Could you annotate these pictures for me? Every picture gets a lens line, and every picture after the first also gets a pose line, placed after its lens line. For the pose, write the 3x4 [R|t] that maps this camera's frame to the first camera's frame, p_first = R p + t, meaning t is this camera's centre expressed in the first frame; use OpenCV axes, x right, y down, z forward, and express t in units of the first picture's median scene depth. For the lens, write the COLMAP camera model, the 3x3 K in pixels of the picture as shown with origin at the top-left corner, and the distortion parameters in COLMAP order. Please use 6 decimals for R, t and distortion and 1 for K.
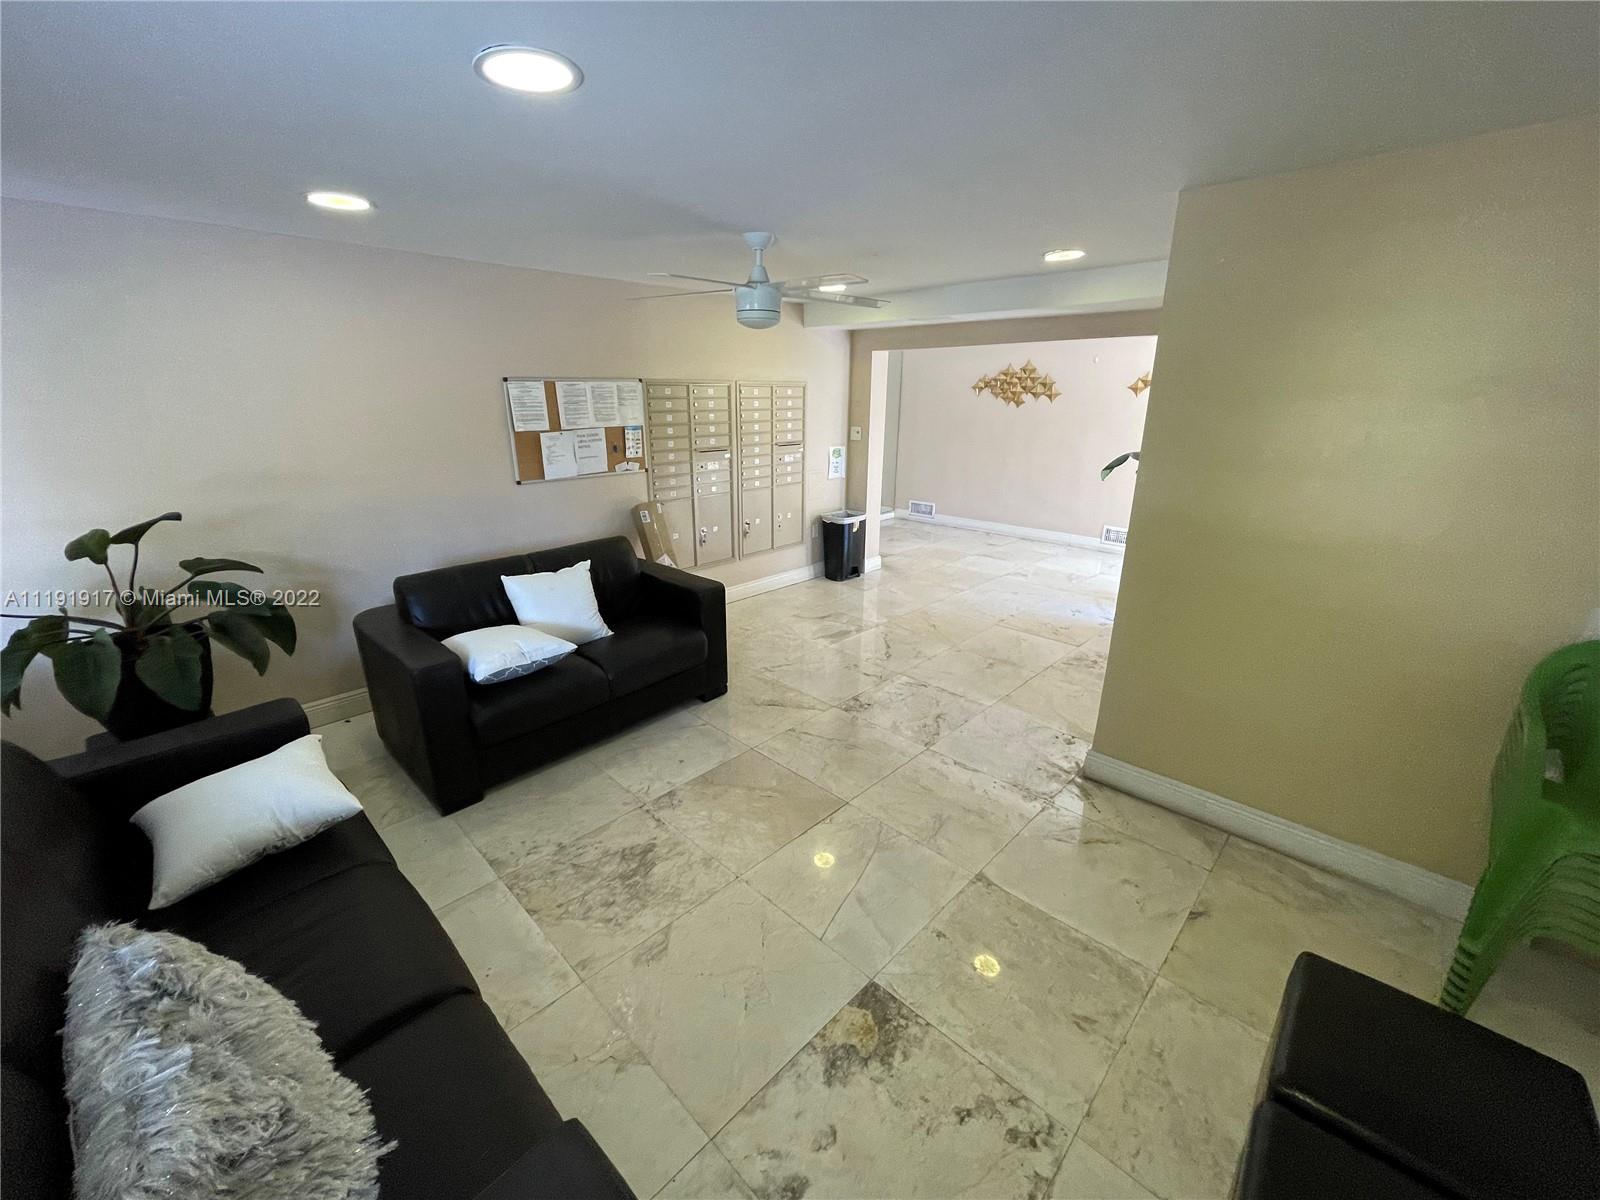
lens RADIAL K [[638.9, 0, 790.2], [0, 638.9, 595.5], [0, 0, 1]] dist [-0.003370, -0.000475]
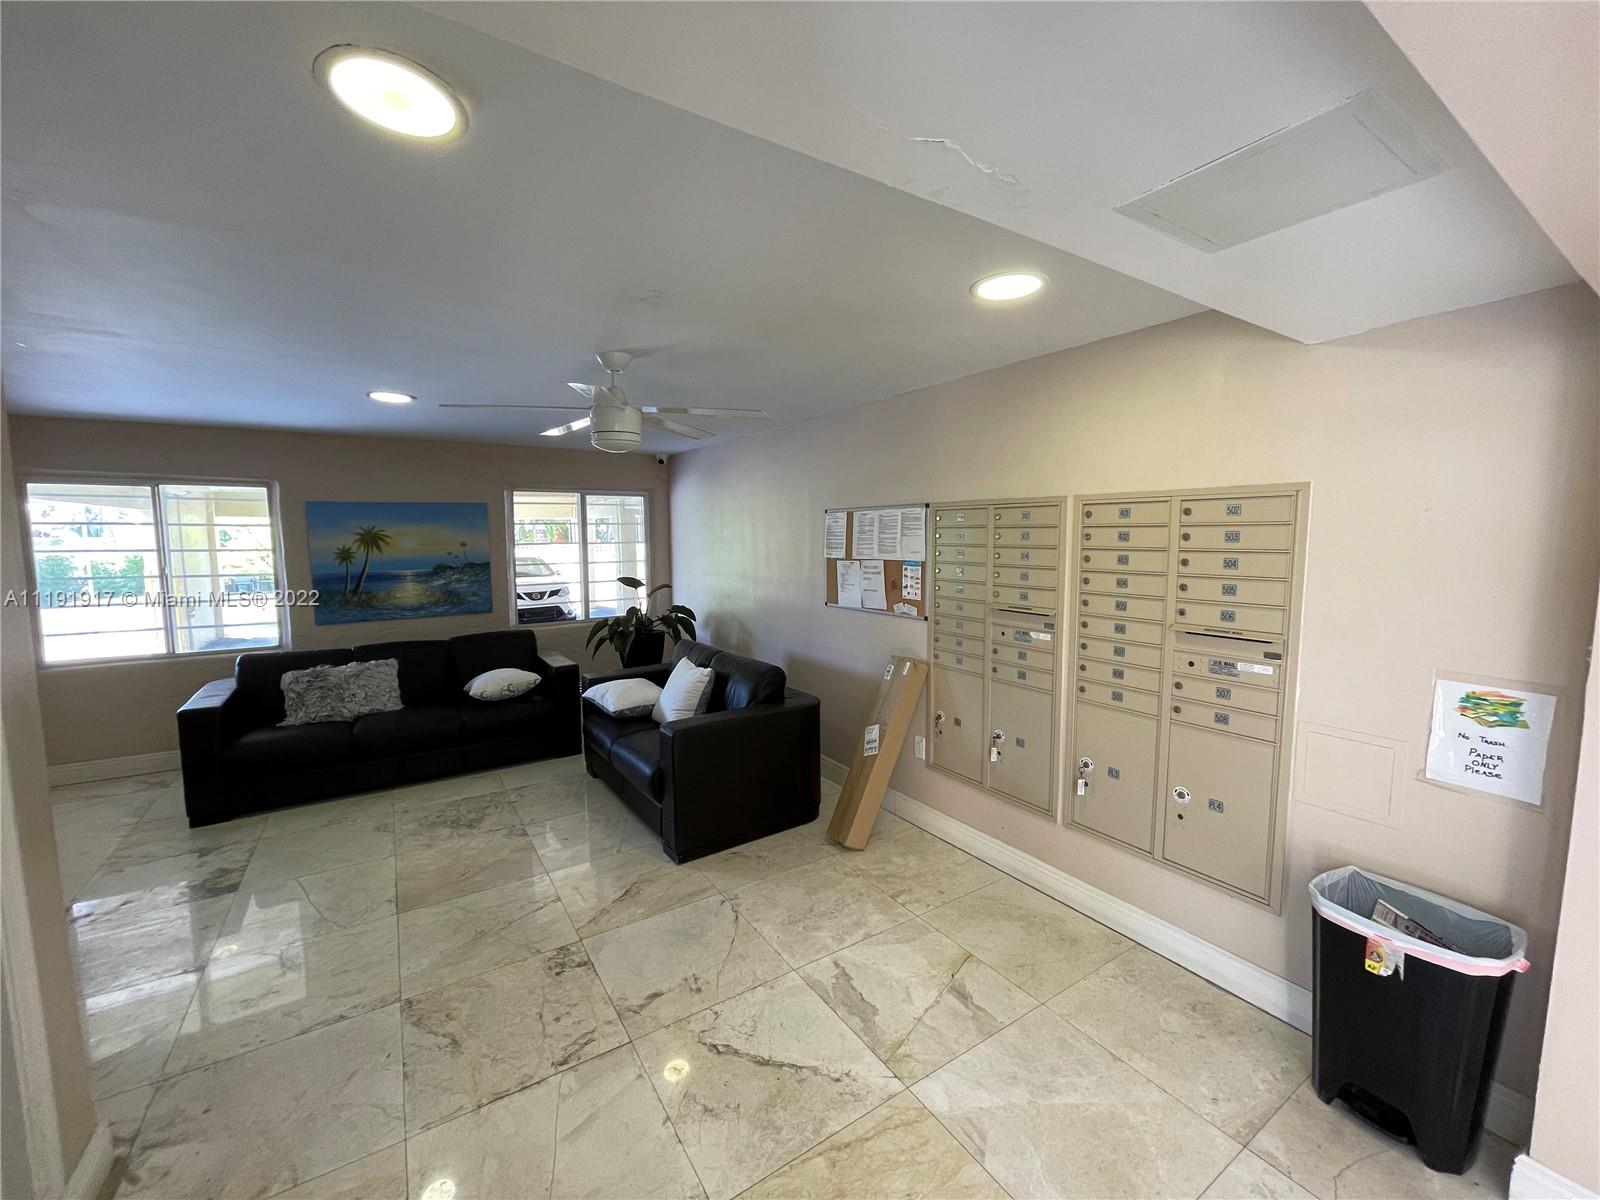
lens RADIAL K [[647.7, 0, 798.0], [0, 647.7, 581.7], [0, 0, 1]] dist [-0.000488, -0.000574]
pose [[-0.213596, 0.076457, -0.973926, 0.606194], [-0.291815, 0.946424, 0.138298, -0.329274], [0.932320, 0.313746, -0.179841, 1.079627]]
